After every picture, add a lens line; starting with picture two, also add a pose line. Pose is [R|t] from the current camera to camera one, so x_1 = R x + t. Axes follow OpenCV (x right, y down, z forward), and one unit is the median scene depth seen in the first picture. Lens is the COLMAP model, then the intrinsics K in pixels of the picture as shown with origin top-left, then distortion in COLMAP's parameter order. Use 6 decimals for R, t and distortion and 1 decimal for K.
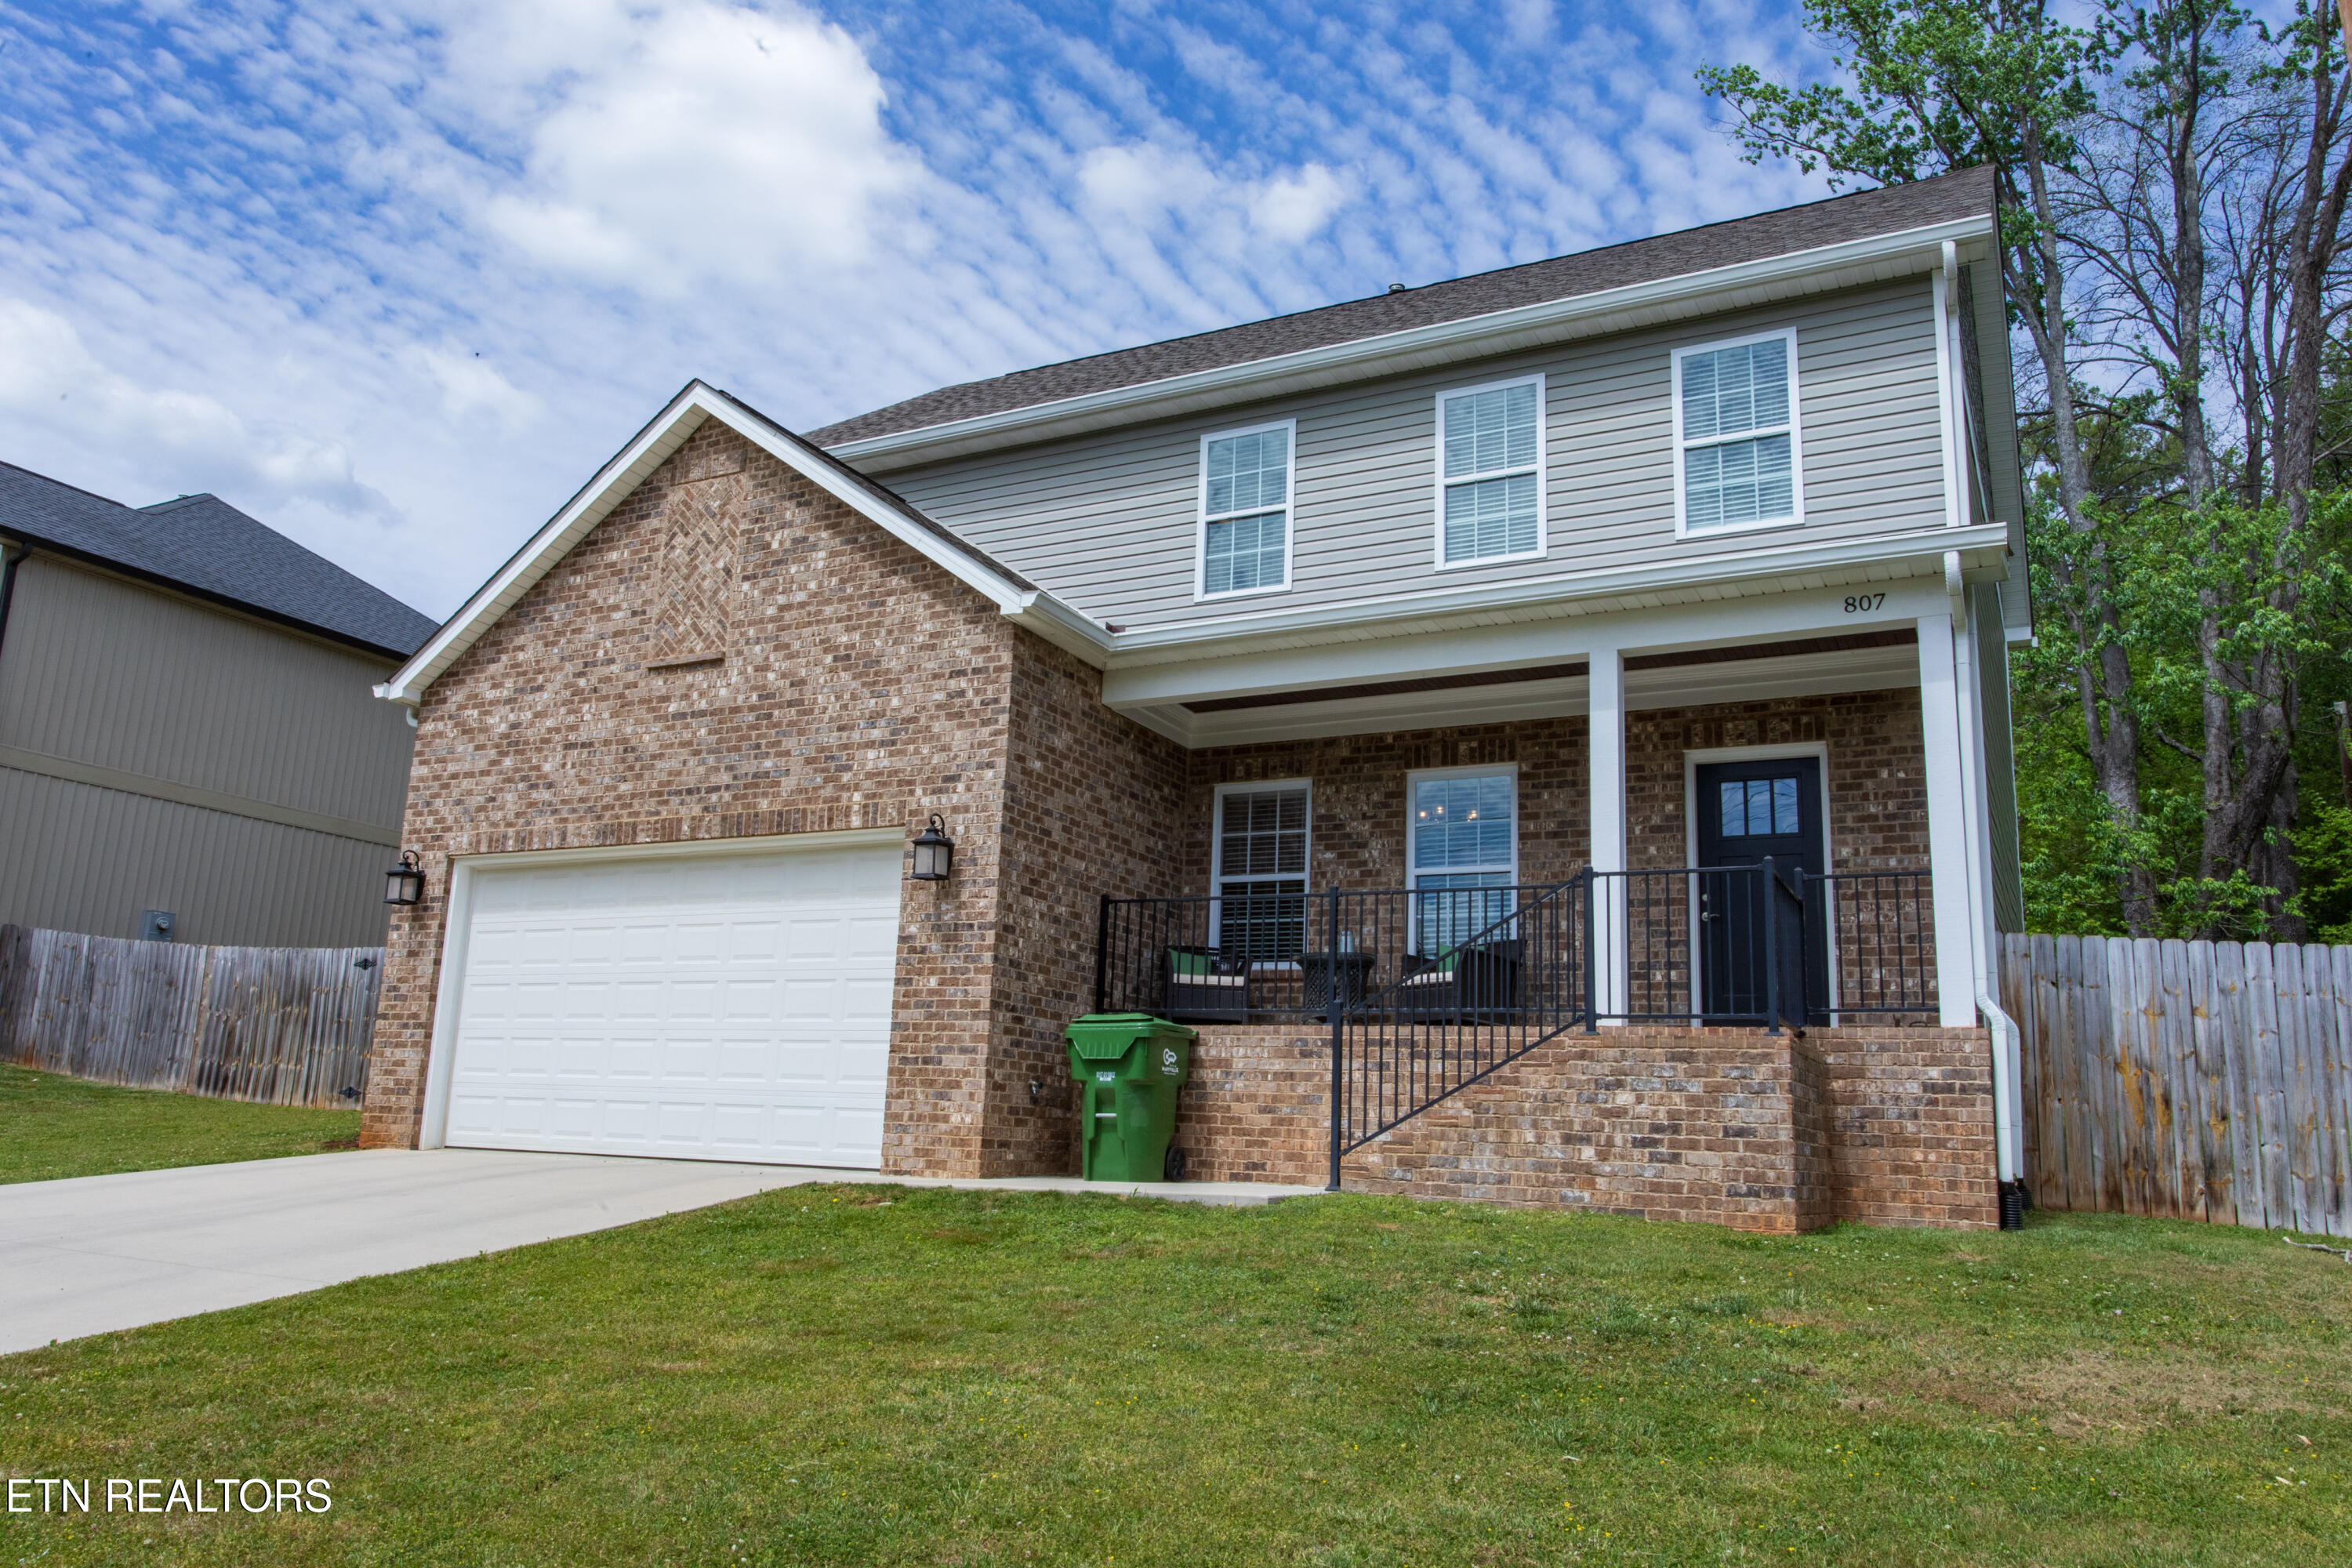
lens RADIAL K [[1701.1, 0, 1156.2], [0, 1701.1, 797.5], [0, 0, 1]] dist [0.005703, 0.012074]
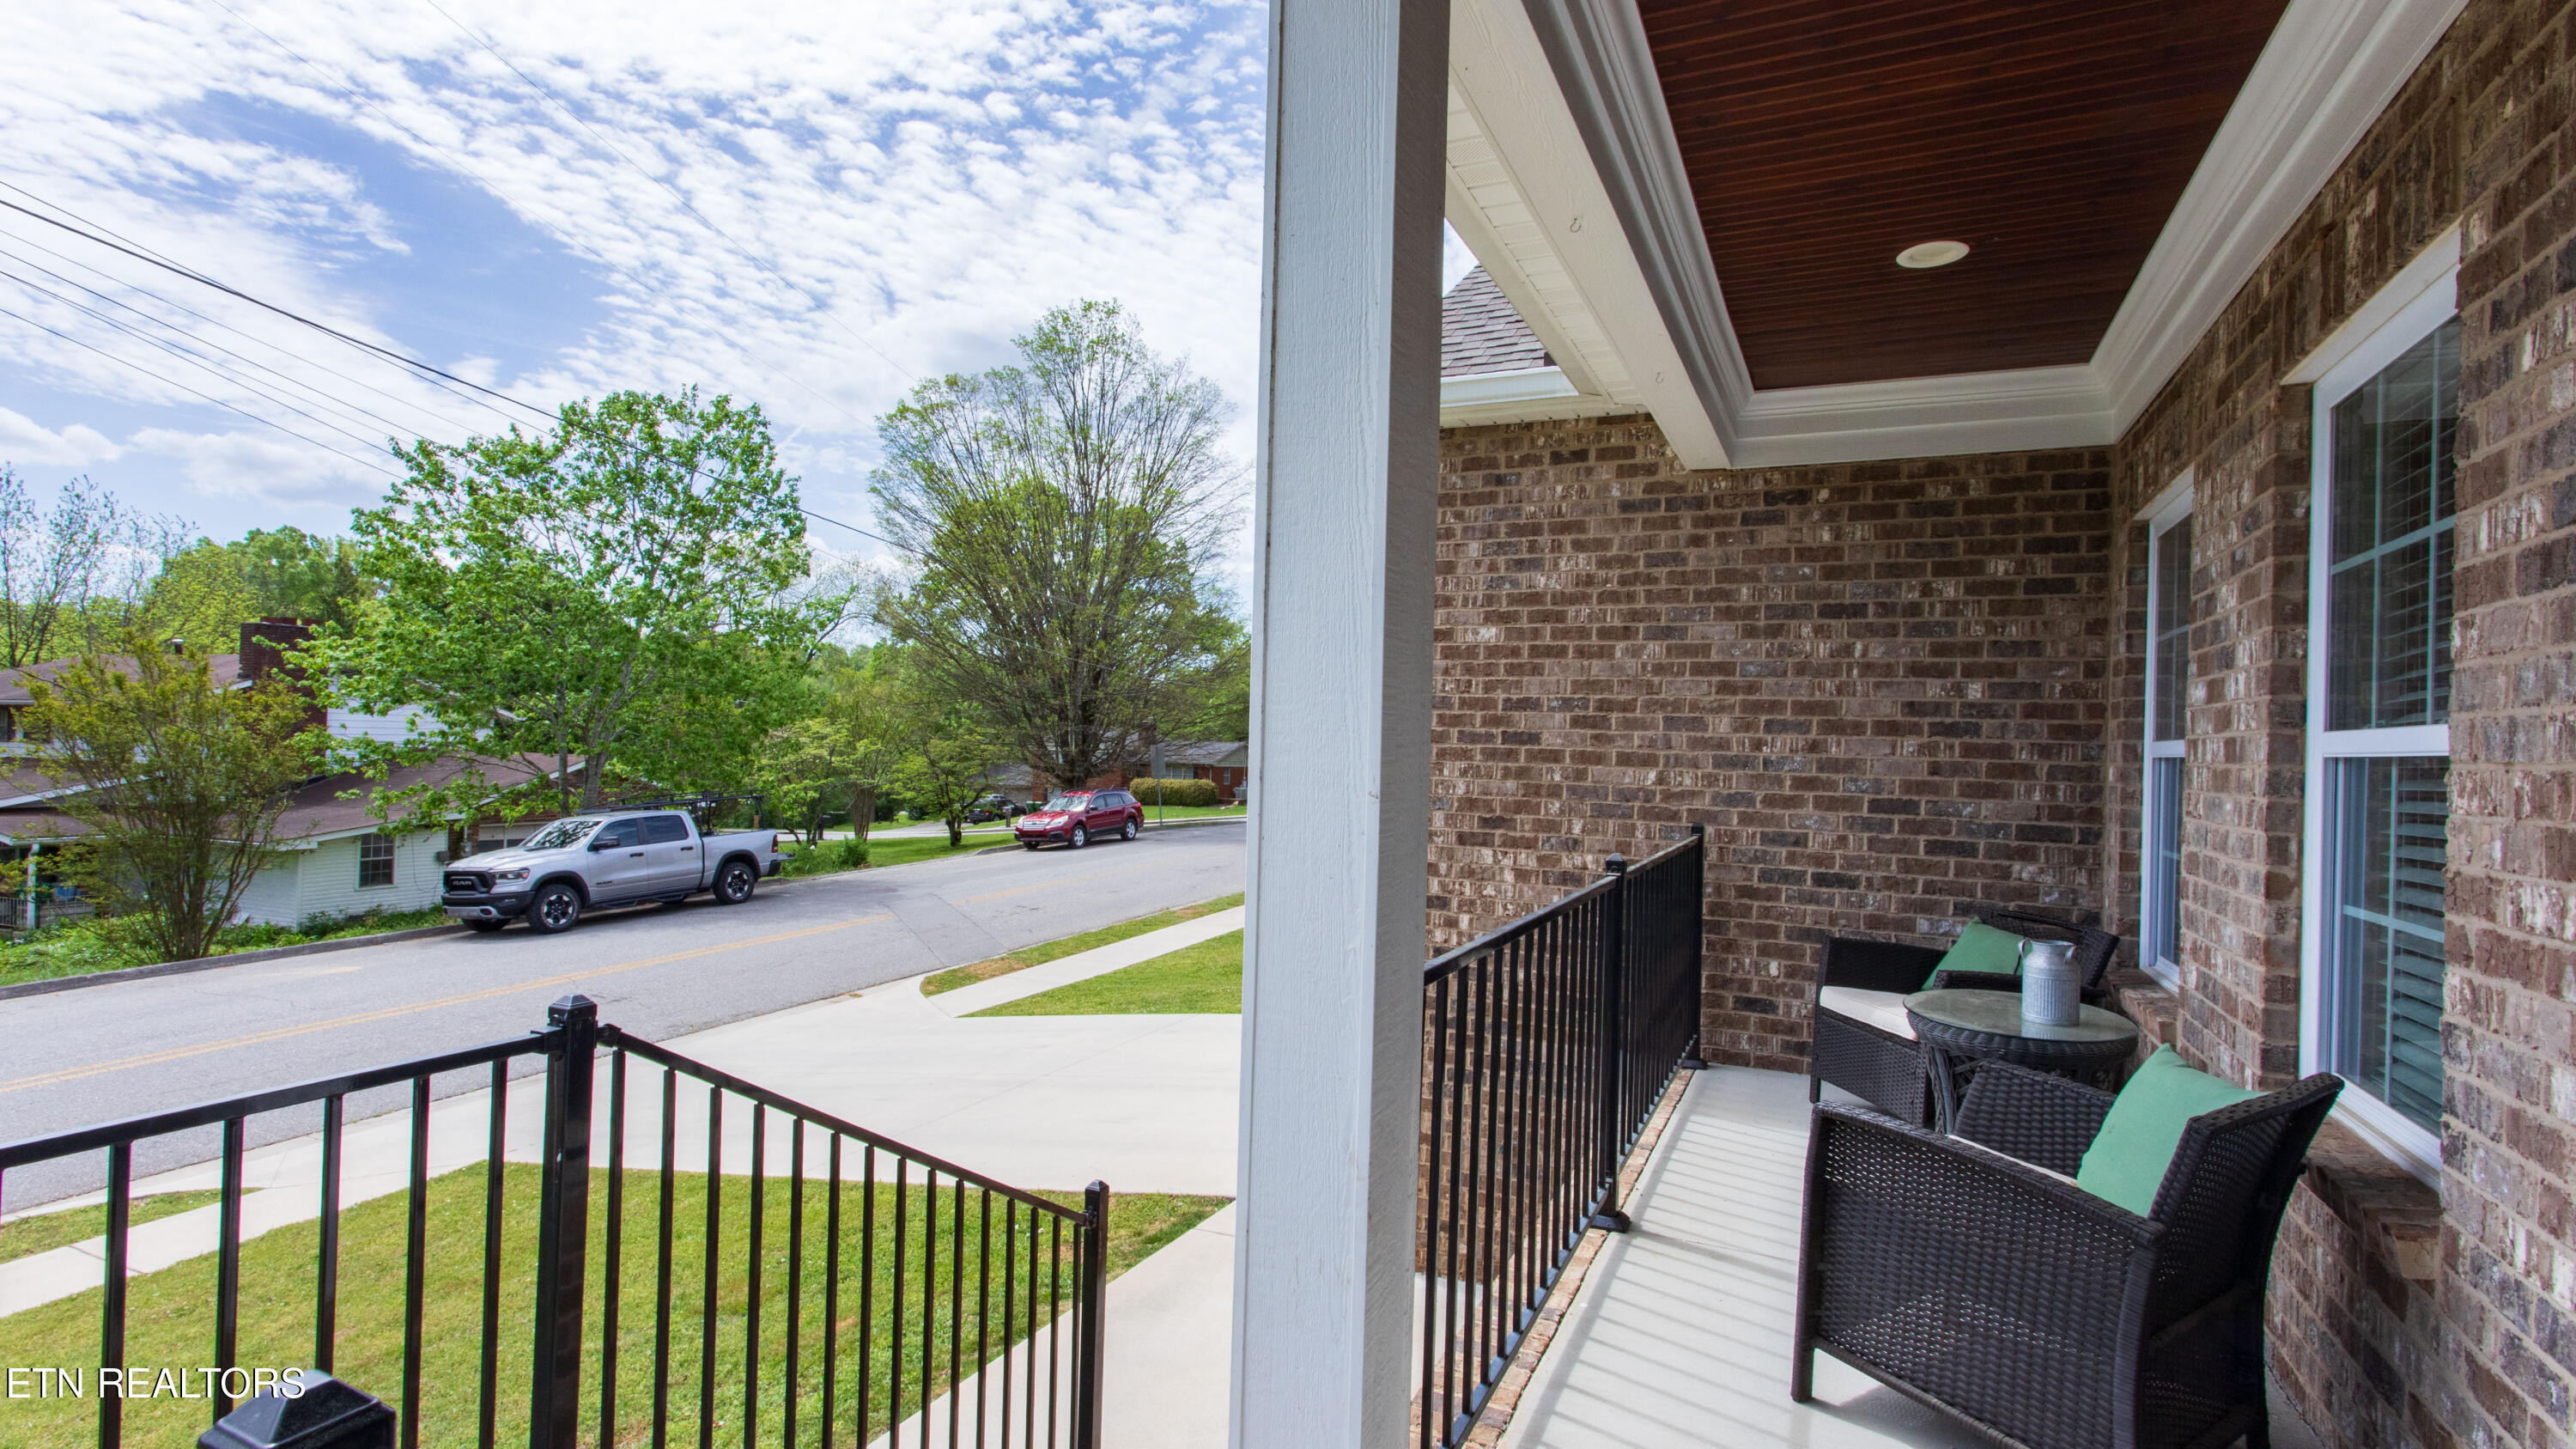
lens RADIAL K [[1217.9, 0, 1278.2], [0, 1217.9, 732.7], [0, 0, 1]] dist [0.005022, 0.000729]
pose [[0.044526, -0.049752, -0.997769, 0.359249], [0.181350, 0.982568, -0.040901, 0.020136], [0.982410, -0.179124, 0.052772, 0.867015]]
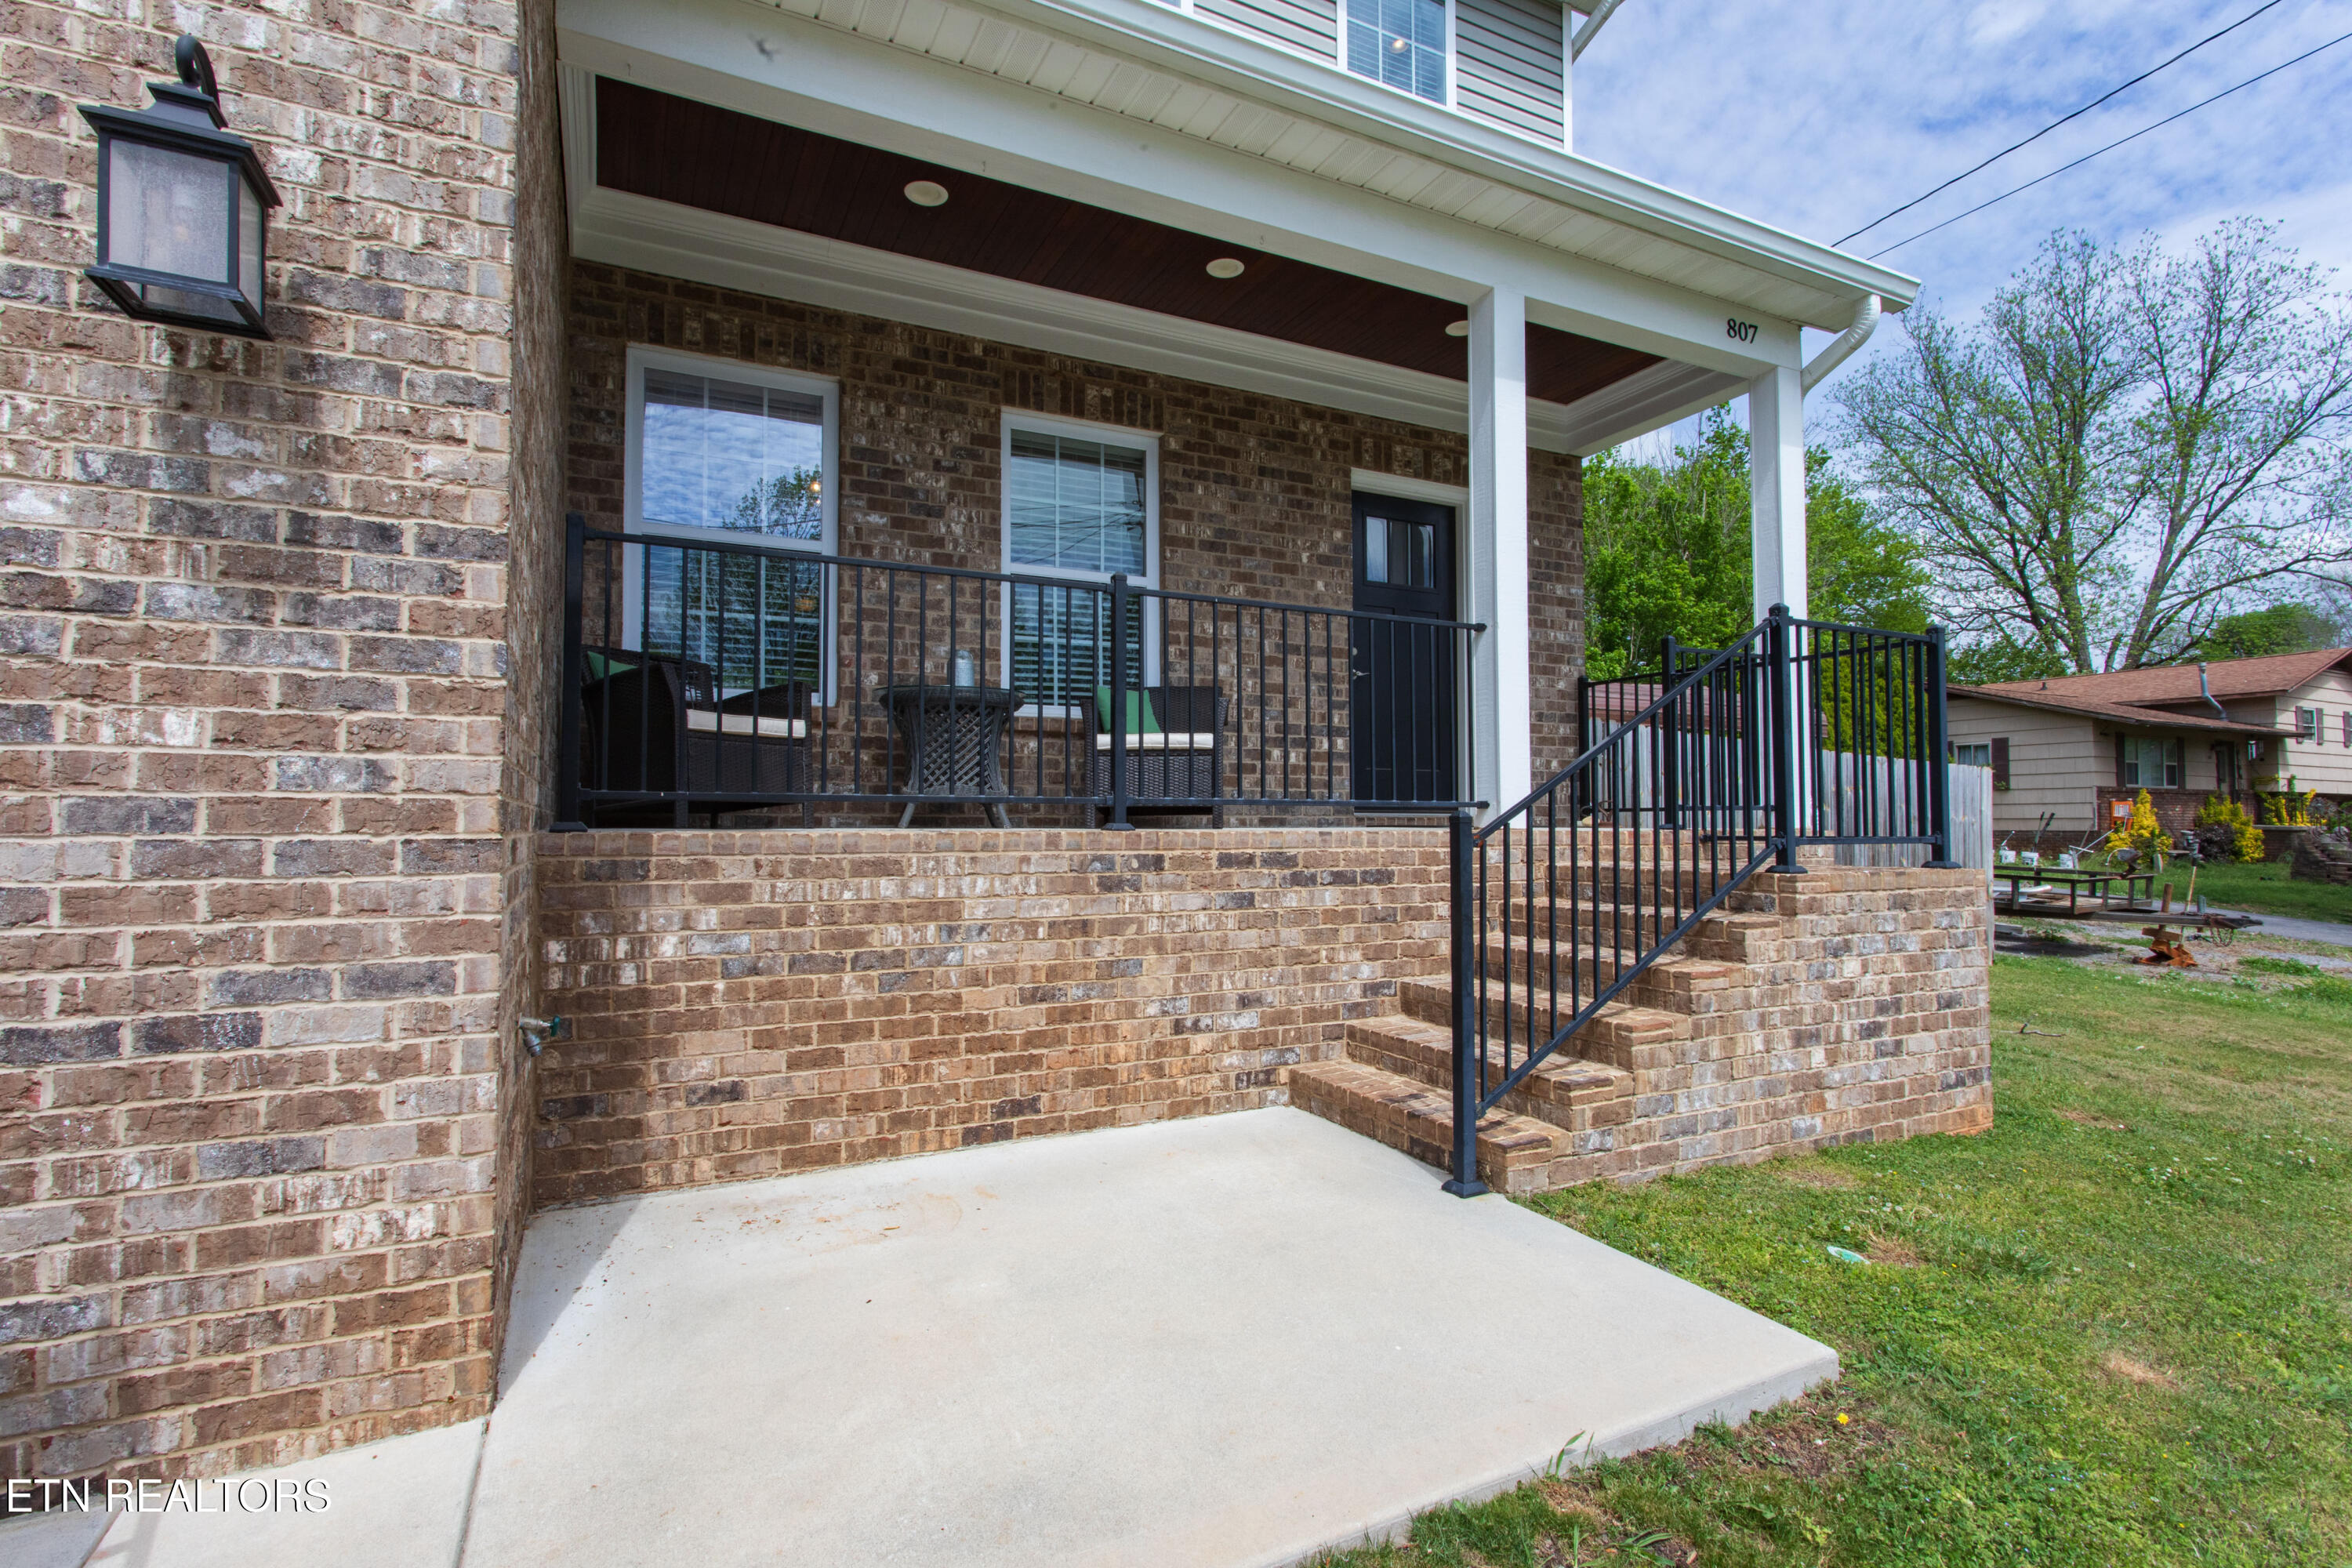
lens RADIAL K [[1107.4, 0, 1166.7], [0, 1107.4, 786.7], [0, 0, 1]] dist [0.003423, 0.002258]
pose [[0.575702, -0.013594, 0.817547, -0.170902], [-0.144284, 0.982483, 0.117939, 0.070704], [-0.804829, -0.185857, 0.563656, 0.731712]]
